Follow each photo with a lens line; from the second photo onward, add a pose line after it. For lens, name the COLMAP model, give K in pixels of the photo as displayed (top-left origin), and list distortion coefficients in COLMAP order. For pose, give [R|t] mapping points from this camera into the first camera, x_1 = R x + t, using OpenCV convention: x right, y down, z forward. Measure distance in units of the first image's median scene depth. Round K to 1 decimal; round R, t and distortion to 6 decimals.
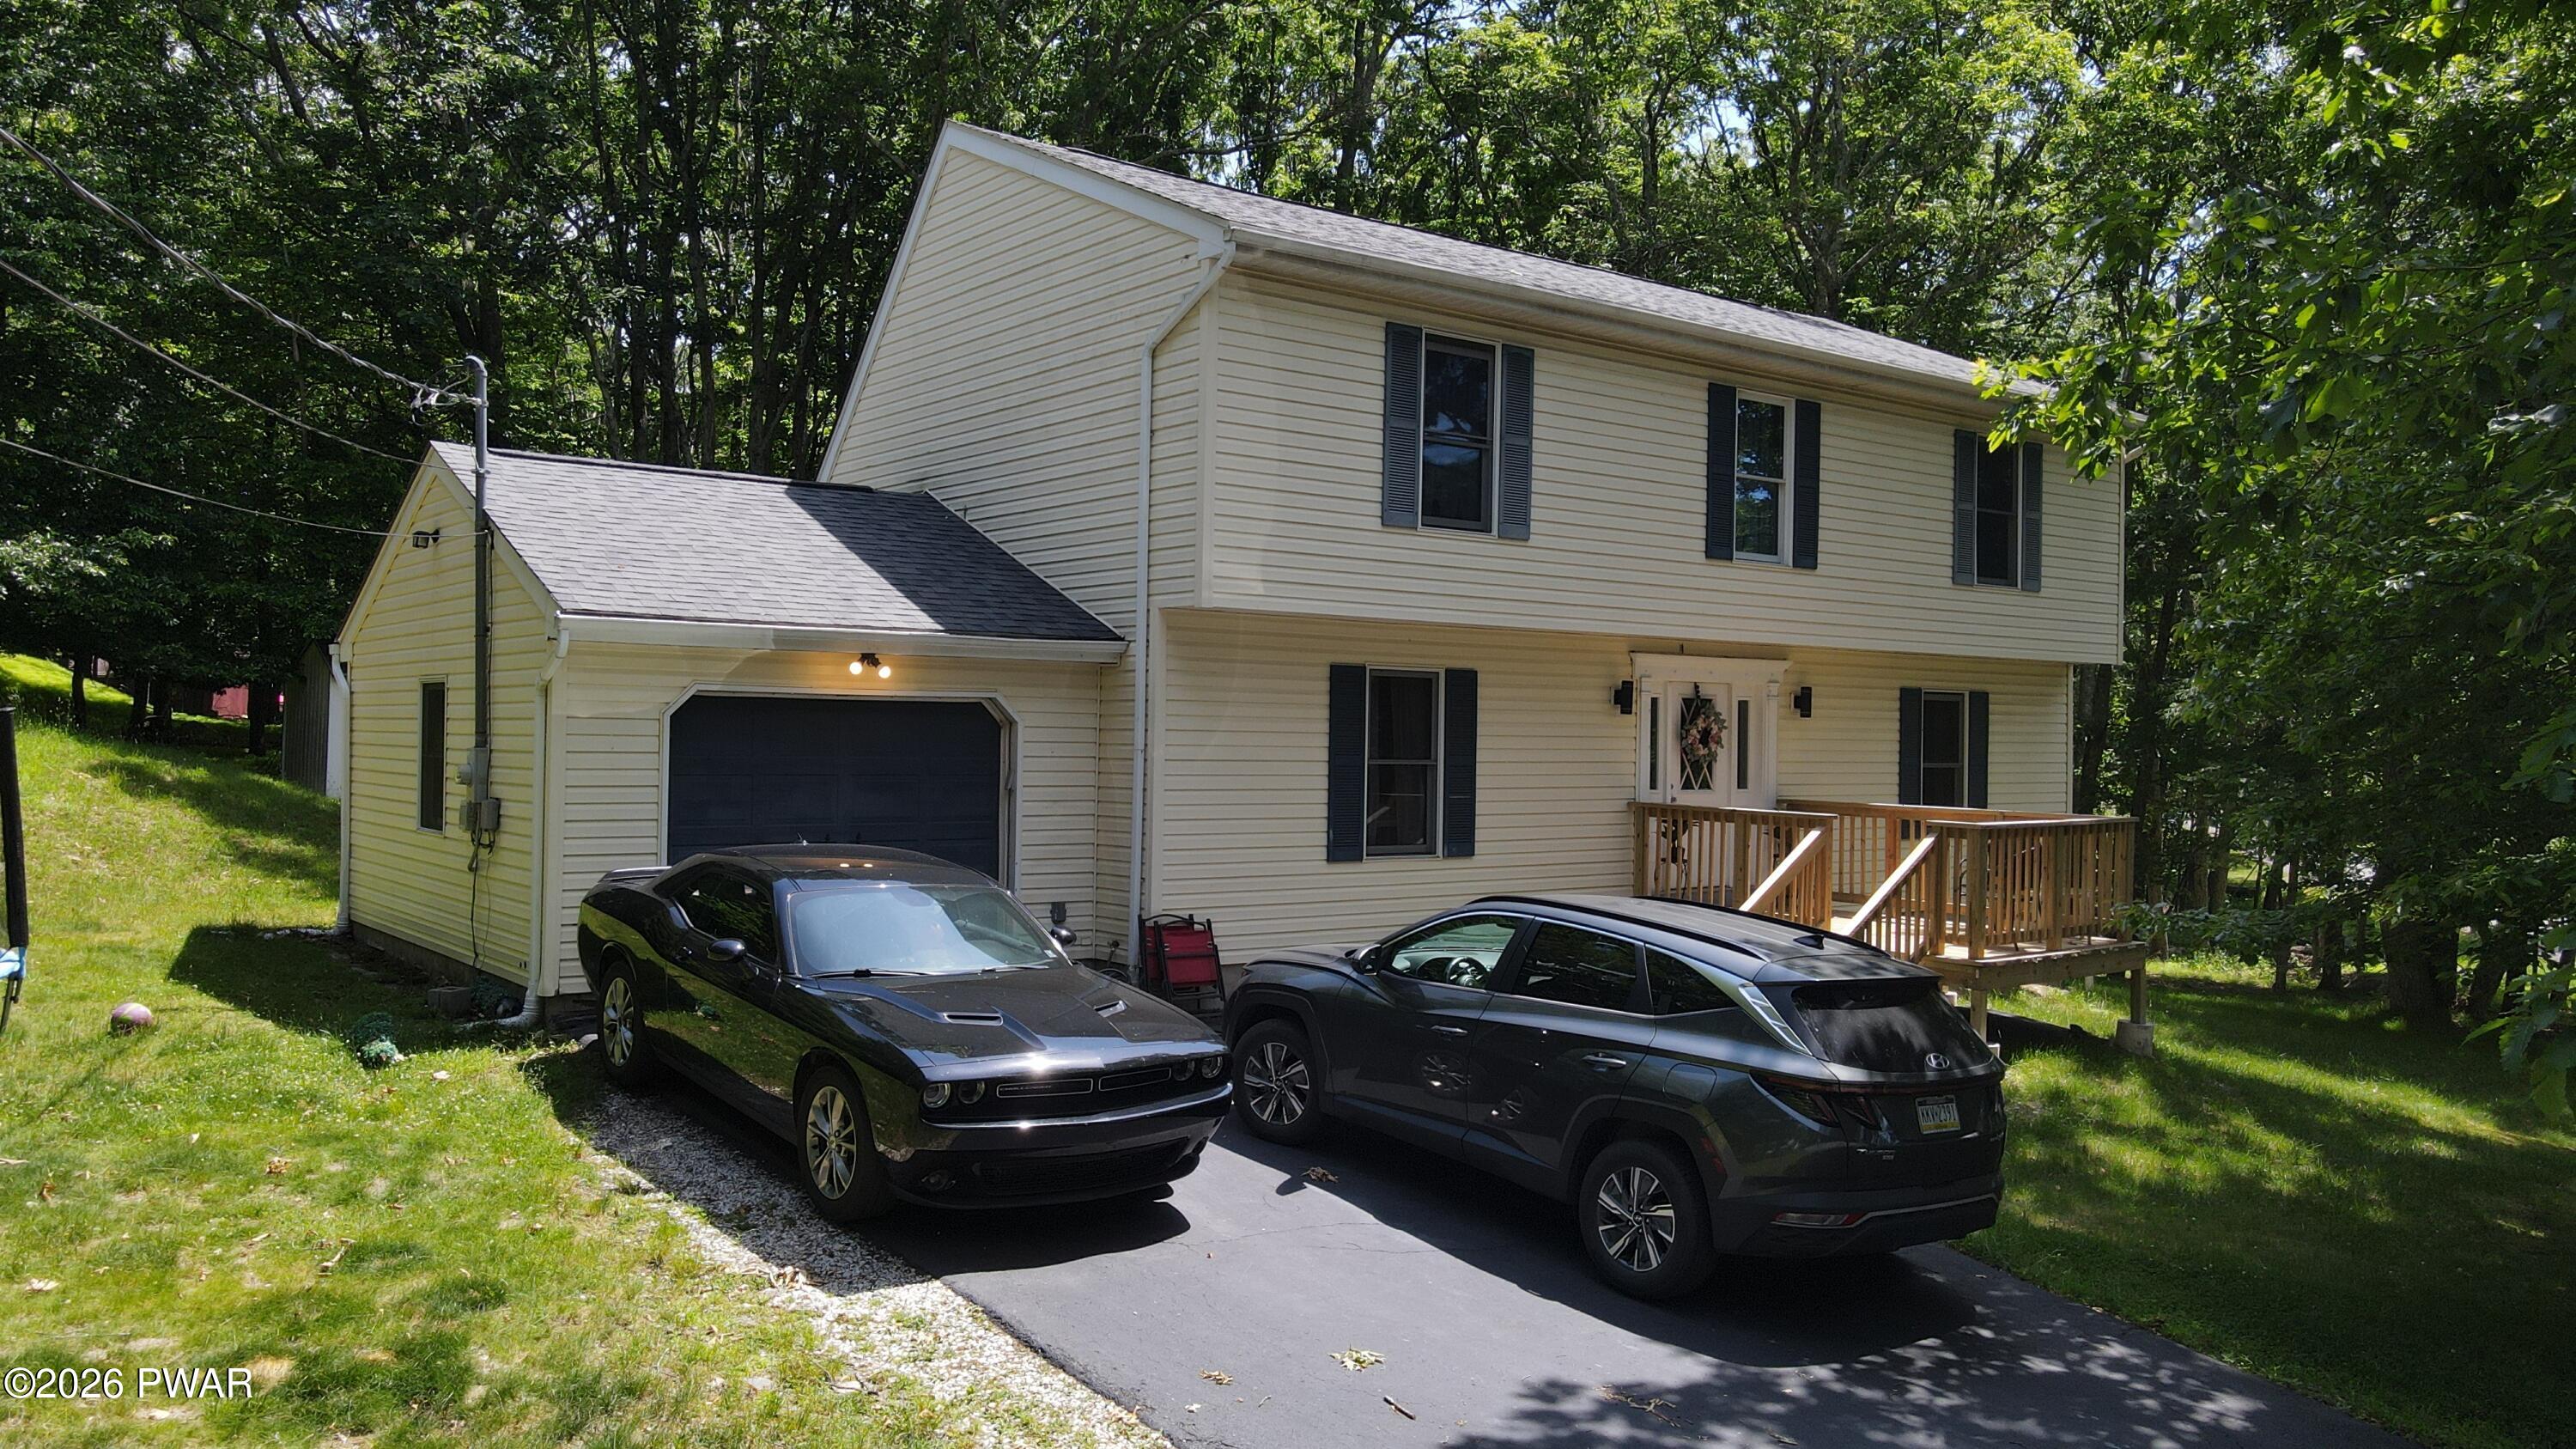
lens RADIAL K [[1900.3, 0, 1288.0], [0, 1900.3, 724.5], [0, 0, 1]] dist [0.000631, 0.000978]
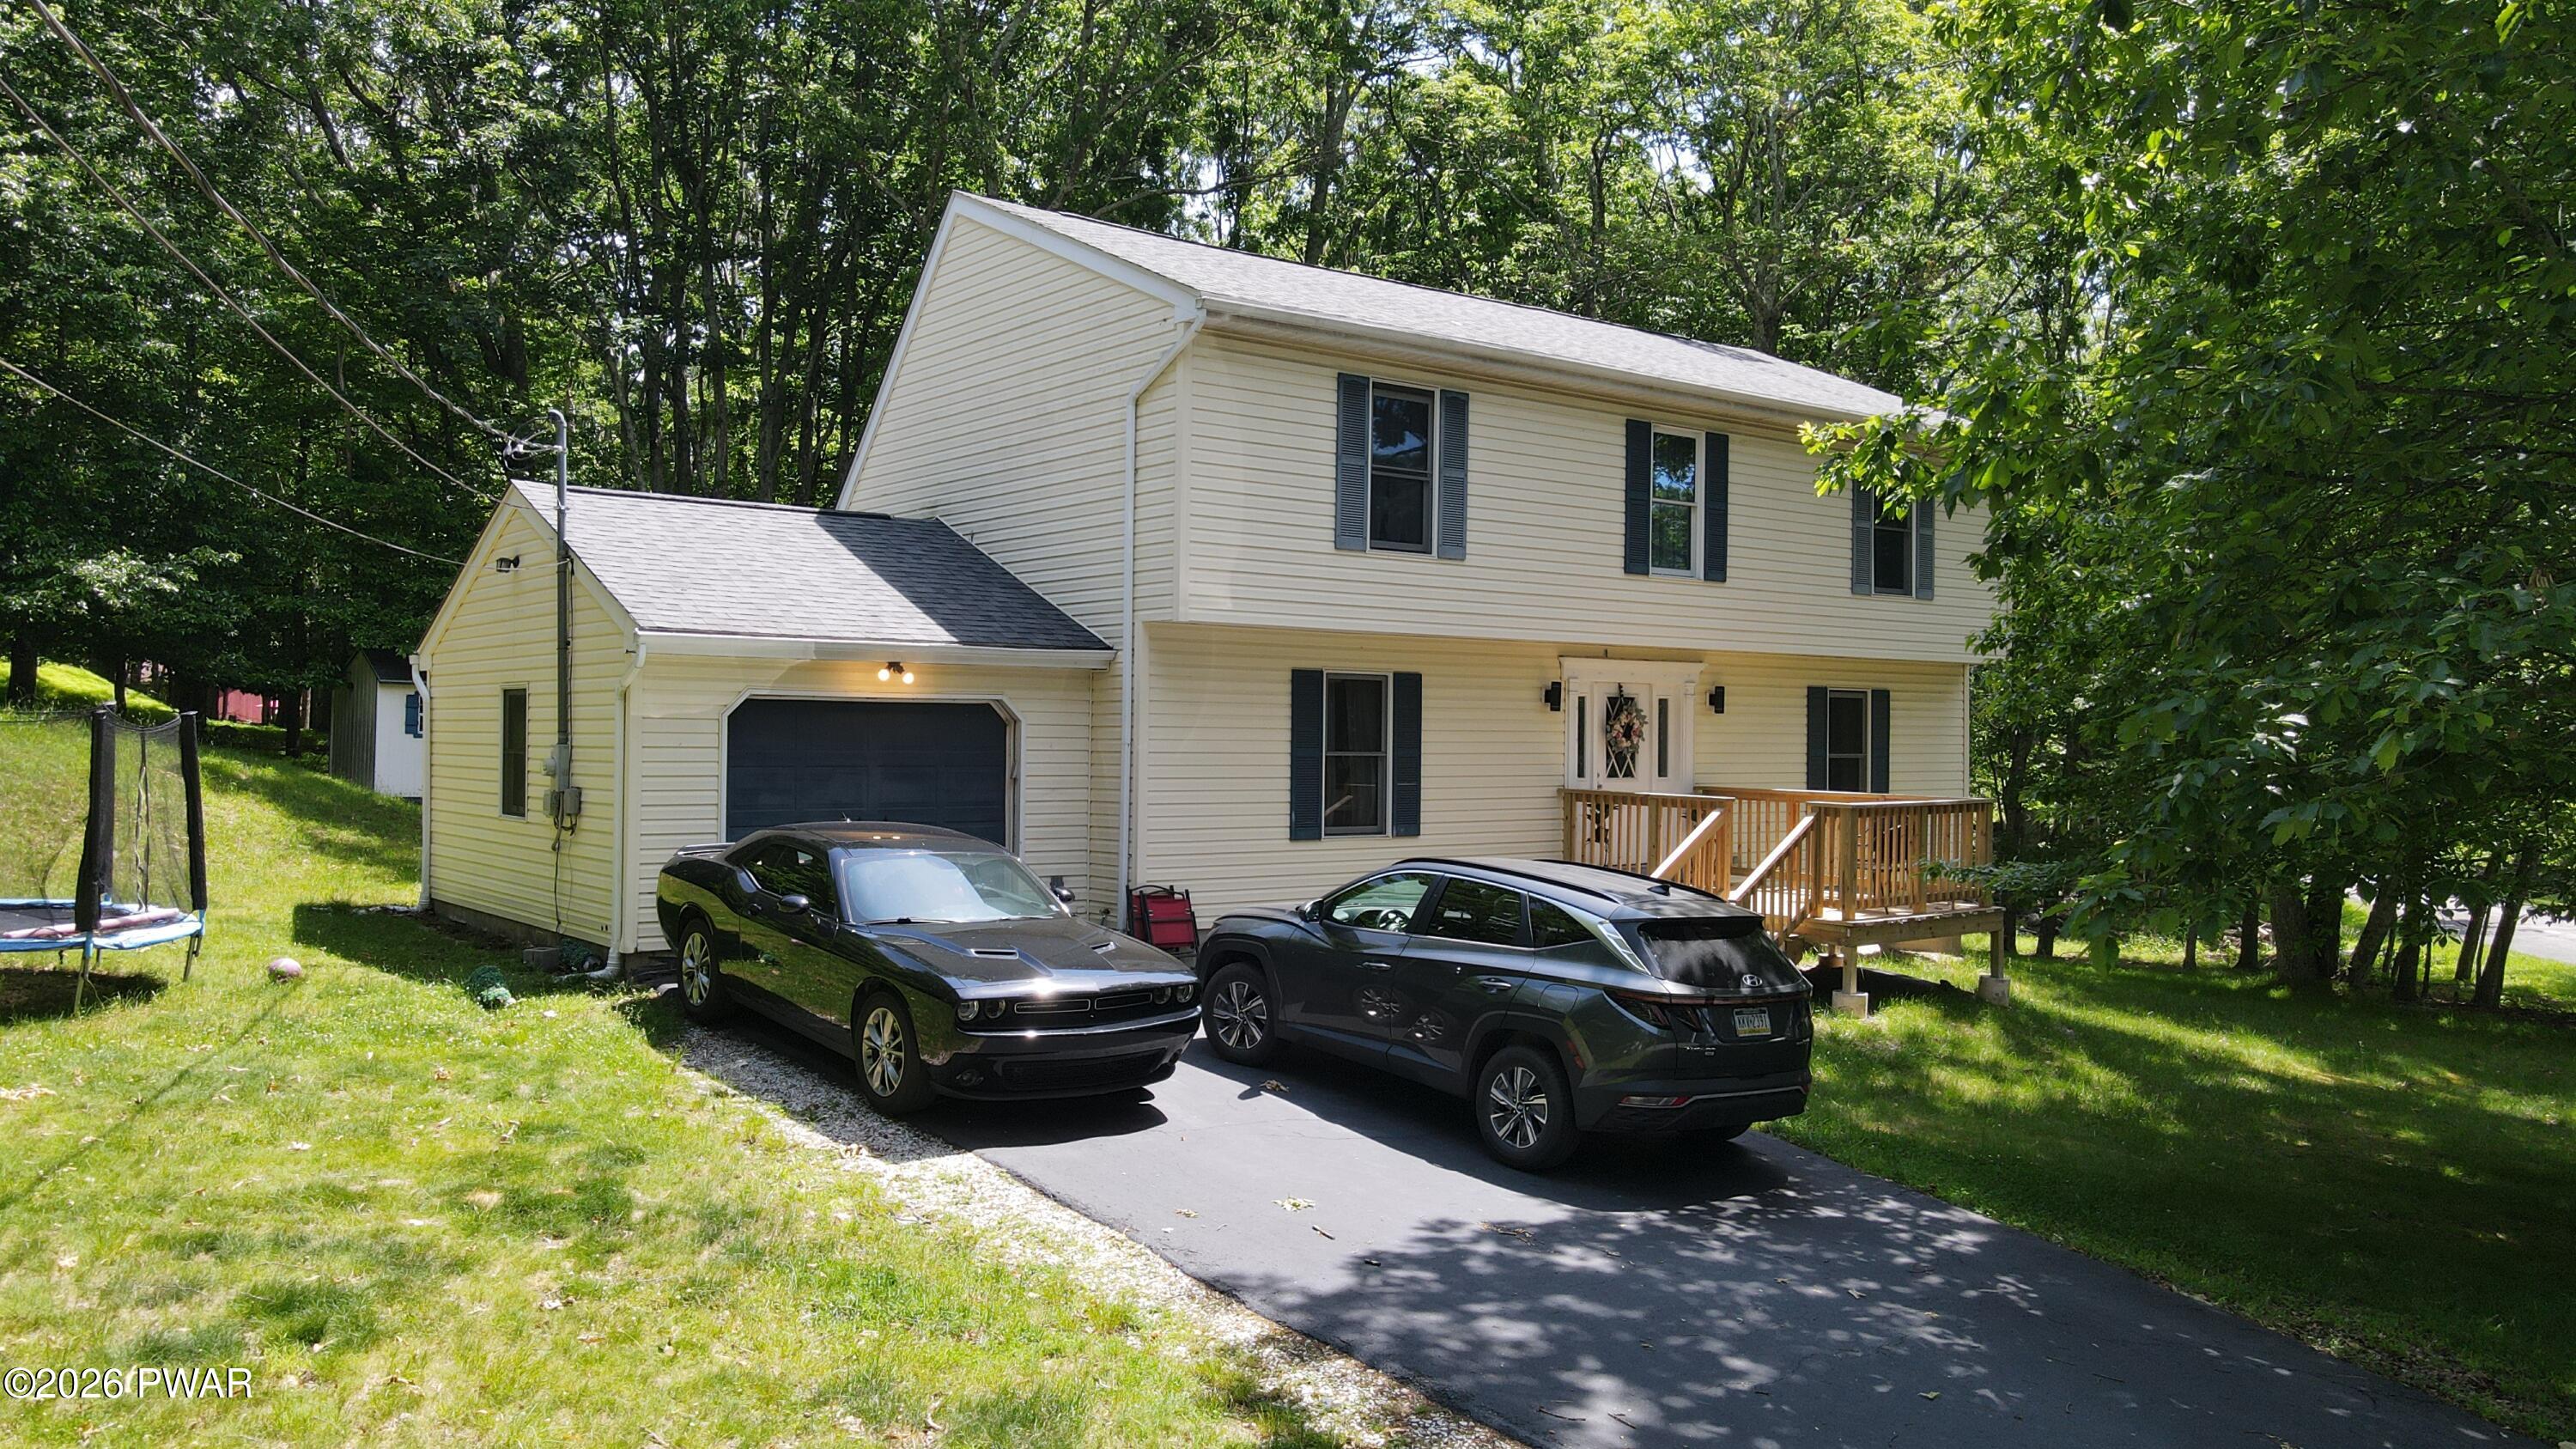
lens RADIAL K [[1904.2, 0, 1288.0], [0, 1904.2, 724.5], [0, 0, 1]] dist [0.000773, 0.000375]
pose [[0.999970, -0.005062, 0.005937, 0.013878], [0.005063, 0.999987, -0.000154, 0.002219], [-0.005937, 0.000184, 0.999982, -0.165612]]
